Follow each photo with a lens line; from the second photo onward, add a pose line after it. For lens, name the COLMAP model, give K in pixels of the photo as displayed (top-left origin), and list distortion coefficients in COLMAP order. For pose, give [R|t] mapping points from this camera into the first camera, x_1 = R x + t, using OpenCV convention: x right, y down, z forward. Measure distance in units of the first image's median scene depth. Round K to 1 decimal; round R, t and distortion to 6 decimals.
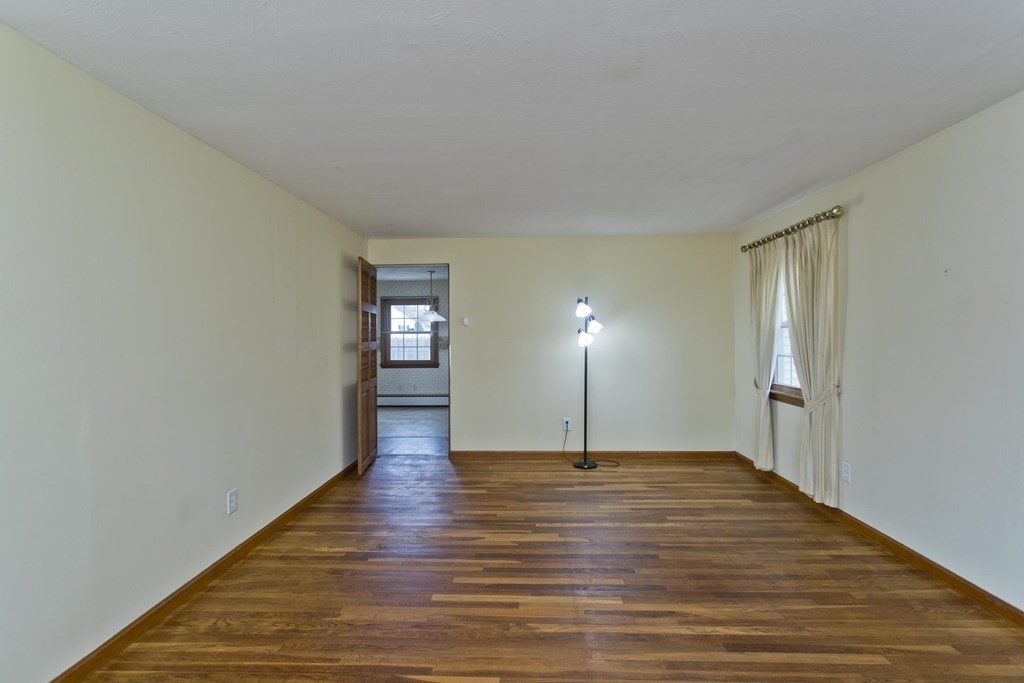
lens RADIAL K [[491.5, 0, 512.7], [0, 491.5, 339.4], [0, 0, 1]] dist [-0.001143, 0.000091]
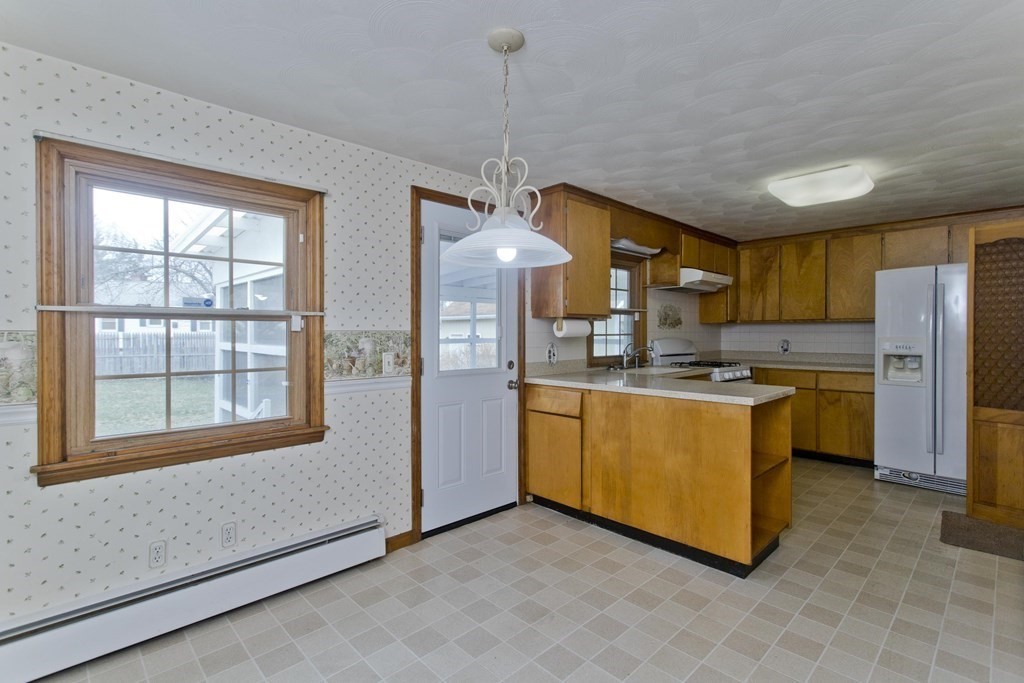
lens RADIAL K [[491.5, 0, 516.6], [0, 491.5, 339.9], [0, 0, 1]] dist [-0.001143, 0.000091]
pose [[0.696002, -0.006205, 0.718013, -0.274156], [-0.000435, 0.999959, 0.009063, -0.003338], [-0.718039, -0.006620, 0.695971, 0.720287]]
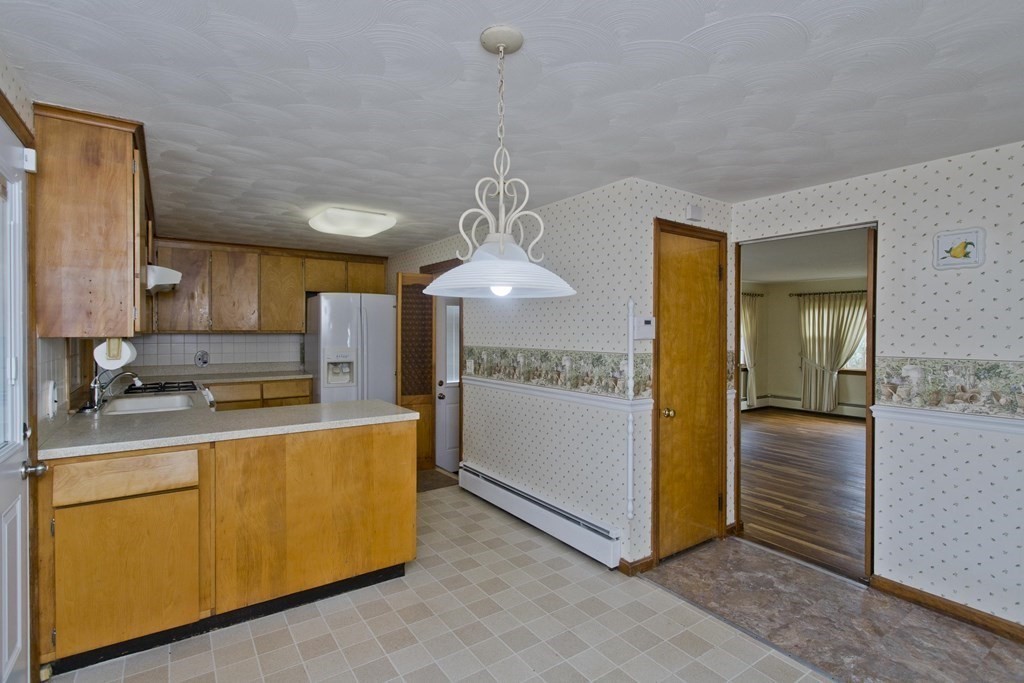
lens RADIAL K [[491.5, 0, 517.8], [0, 491.5, 335.7], [0, 0, 1]] dist [-0.001143, 0.000091]
pose [[-0.603829, -0.006219, 0.797090, -0.276966], [-0.000532, 0.999972, 0.007398, -0.028325], [-0.797114, 0.004043, -0.603815, 1.067600]]
